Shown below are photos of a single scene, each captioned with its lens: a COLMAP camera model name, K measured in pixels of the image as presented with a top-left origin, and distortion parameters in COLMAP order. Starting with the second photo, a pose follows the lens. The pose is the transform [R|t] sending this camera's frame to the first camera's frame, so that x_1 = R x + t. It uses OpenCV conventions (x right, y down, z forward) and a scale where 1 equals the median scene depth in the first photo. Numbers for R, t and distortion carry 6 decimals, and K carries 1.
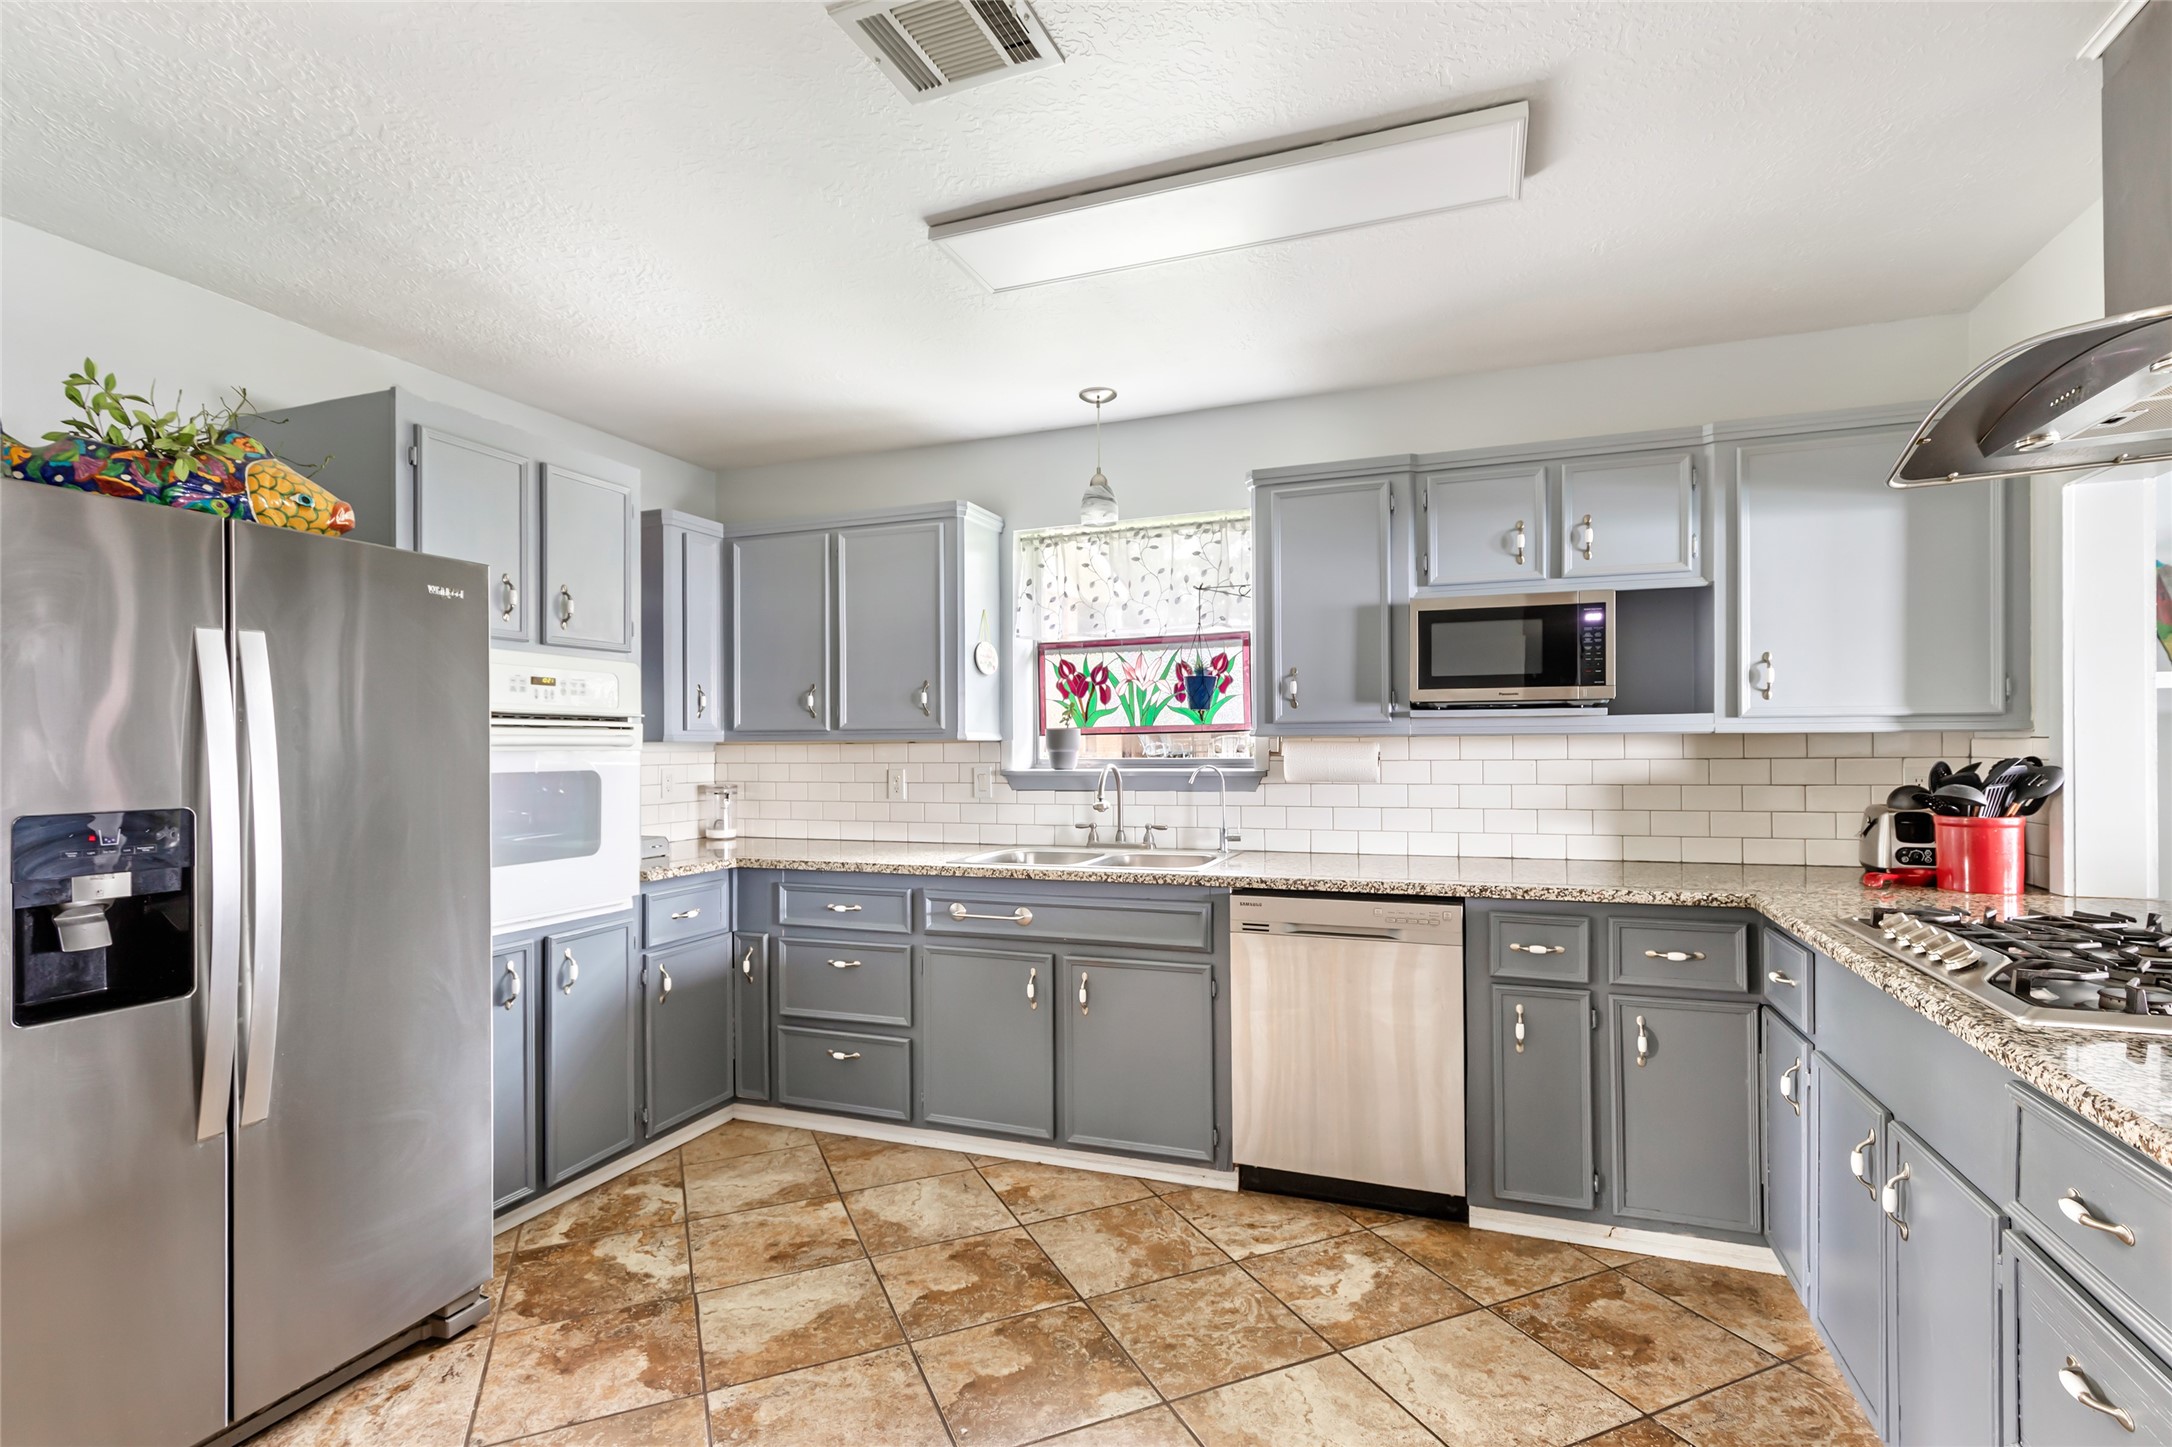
lens RADIAL K [[1010.8, 0, 1087.7], [0, 1010.8, 733.9], [0, 0, 1]] dist [0.003486, -0.000080]
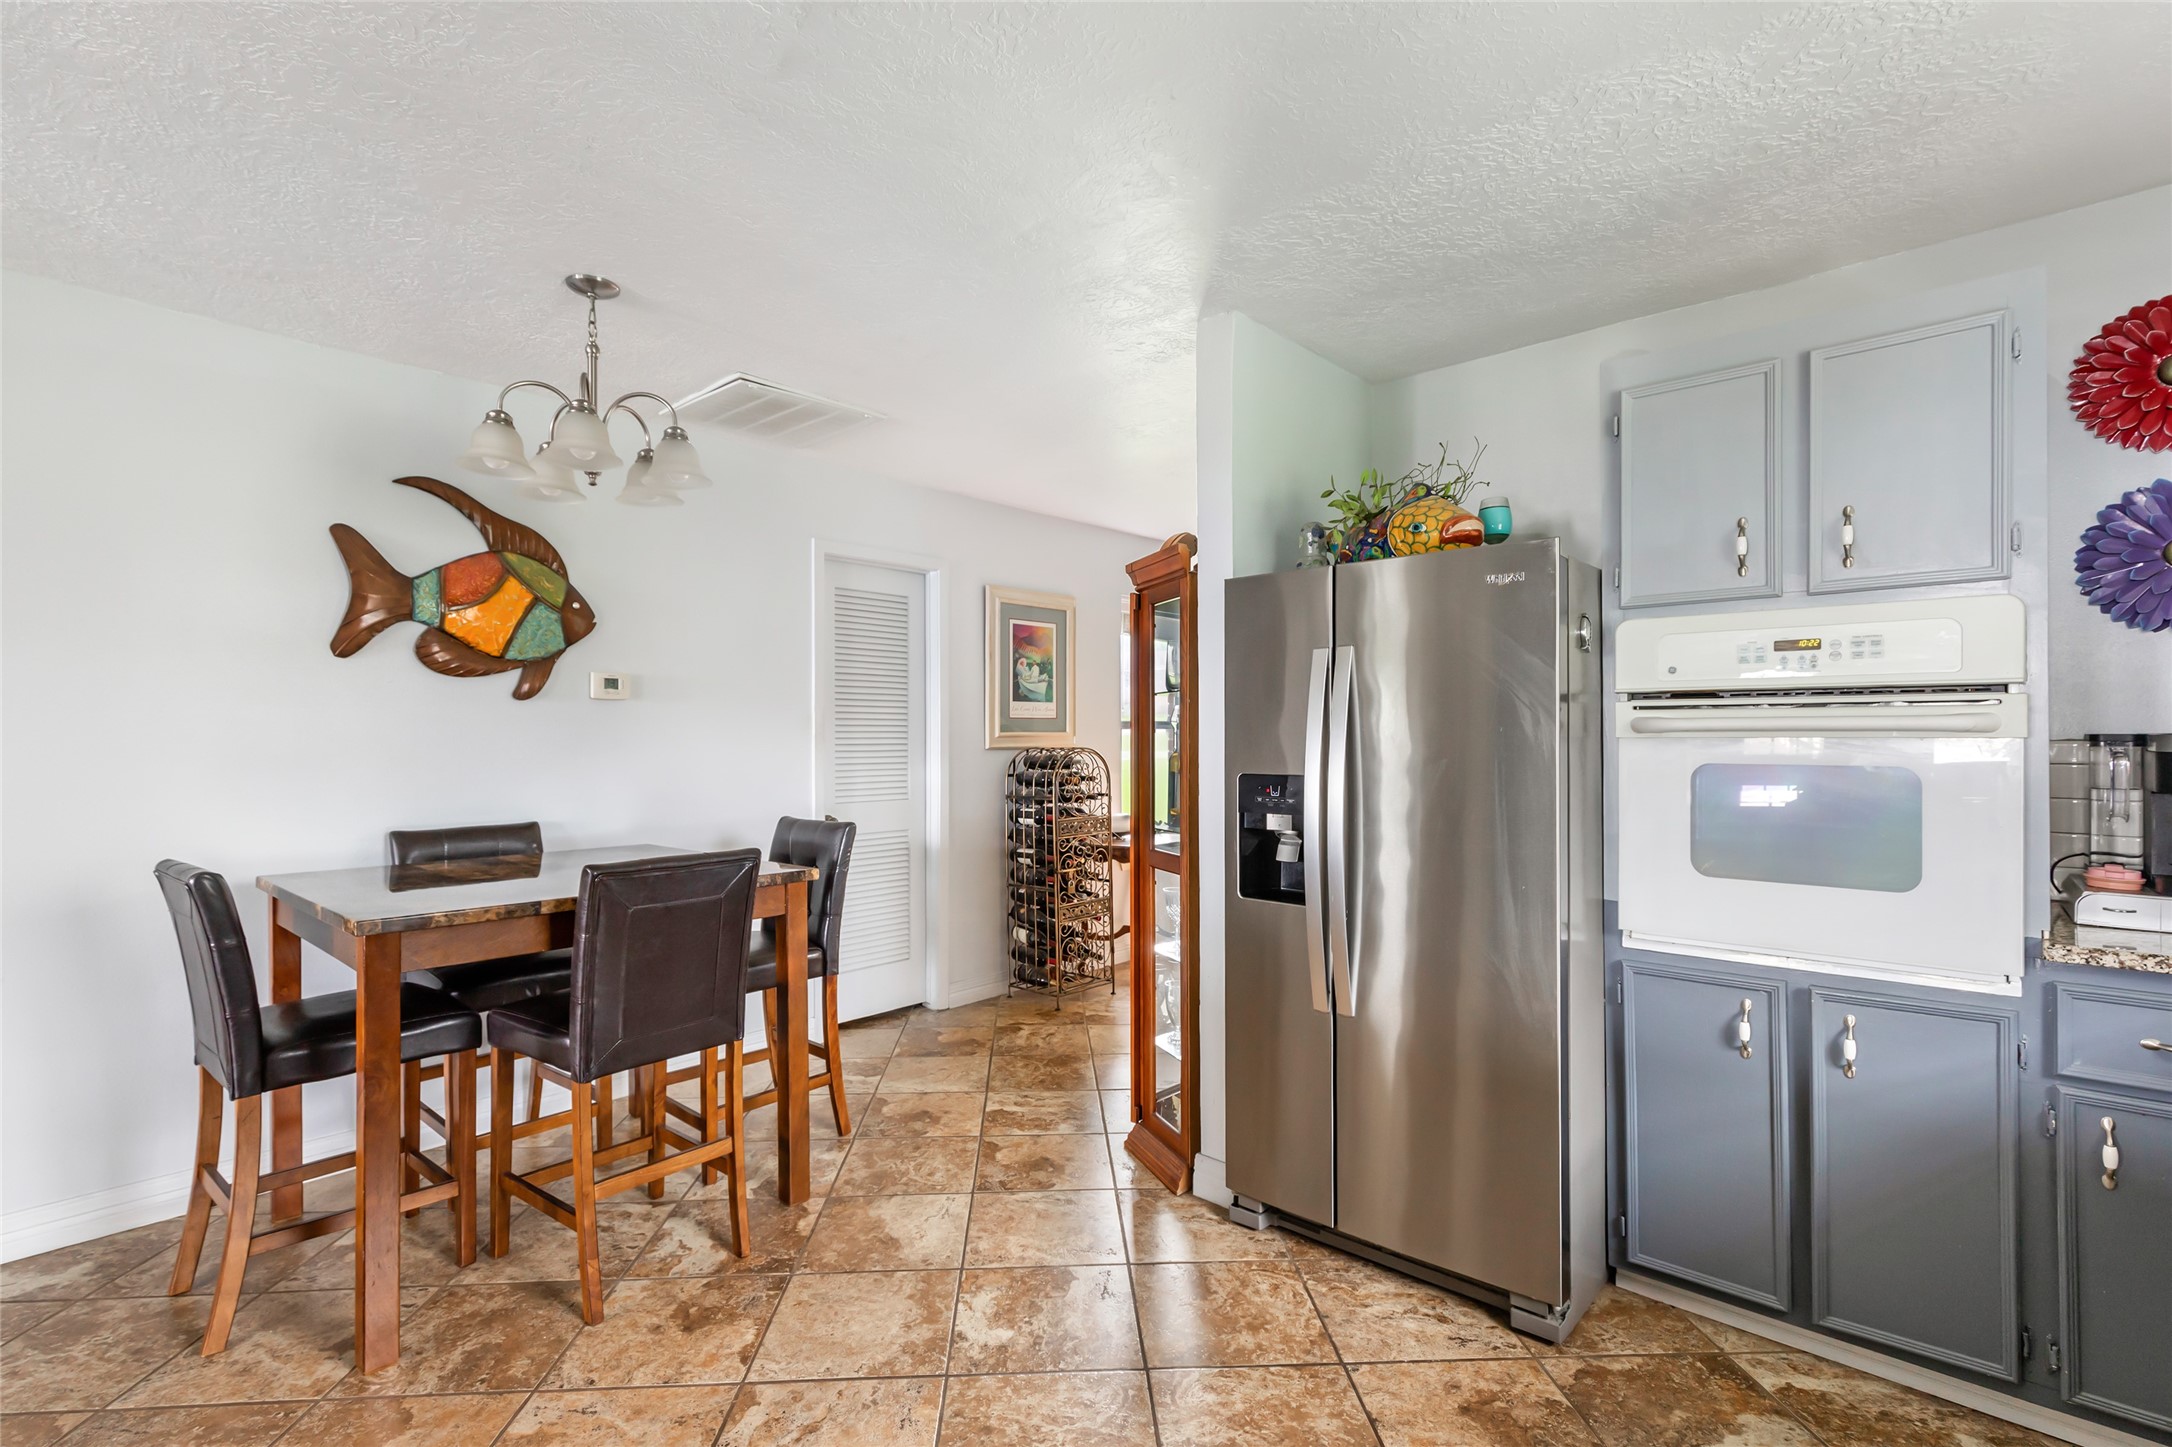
lens RADIAL K [[1010.8, 0, 1083.9], [0, 1010.8, 731.6], [0, 0, 1]] dist [0.003486, -0.000080]
pose [[-0.359828, 0.003168, -0.933013, 0.367070], [0.013295, 0.999910, -0.001733, 0.006692], [0.932924, -0.013028, -0.359838, 0.797894]]
